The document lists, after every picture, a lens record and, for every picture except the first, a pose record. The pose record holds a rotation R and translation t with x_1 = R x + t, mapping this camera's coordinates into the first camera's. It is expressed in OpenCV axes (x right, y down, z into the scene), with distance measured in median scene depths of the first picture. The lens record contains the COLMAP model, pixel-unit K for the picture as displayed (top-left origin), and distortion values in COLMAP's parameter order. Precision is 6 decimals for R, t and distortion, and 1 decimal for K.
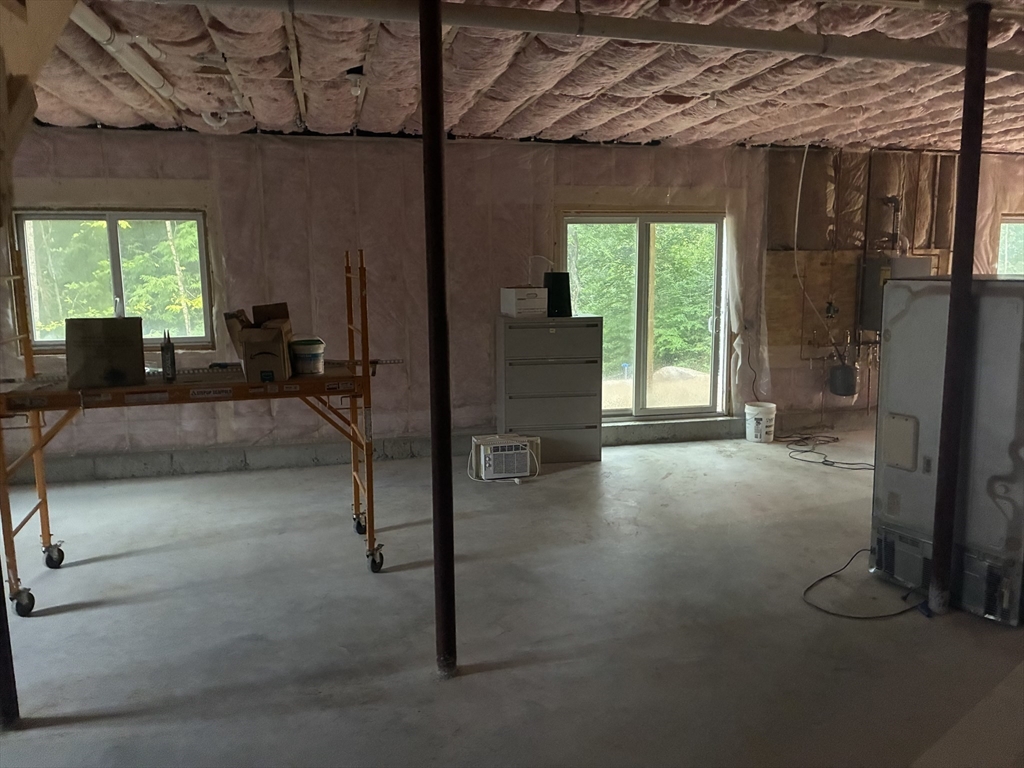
lens RADIAL K [[771.6, 0, 513.8], [0, 771.6, 382.6], [0, 0, 1]] dist [0.003798, 0.002387]
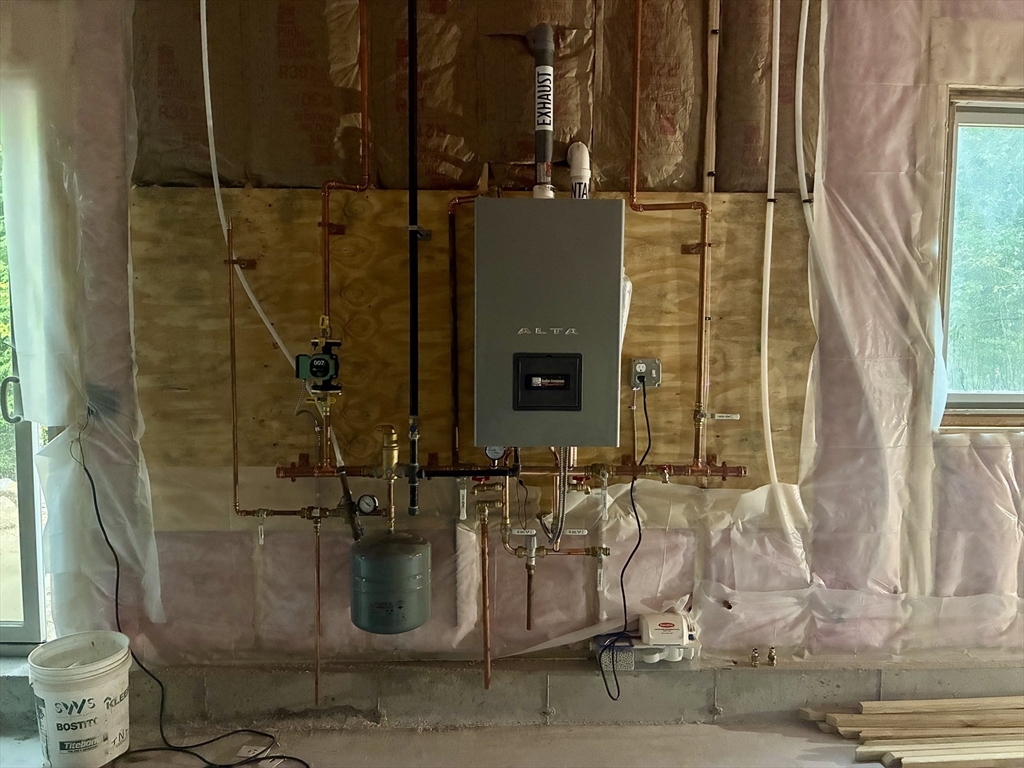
lens RADIAL K [[771.6, 0, 511.4], [0, 771.6, 383.8], [0, 0, 1]] dist [0.003798, 0.002387]
pose [[0.981009, 0.035423, -0.190702, 0.529742], [-0.047583, 0.997089, -0.059568, -0.068476], [0.188037, 0.067511, 0.979839, 0.672457]]
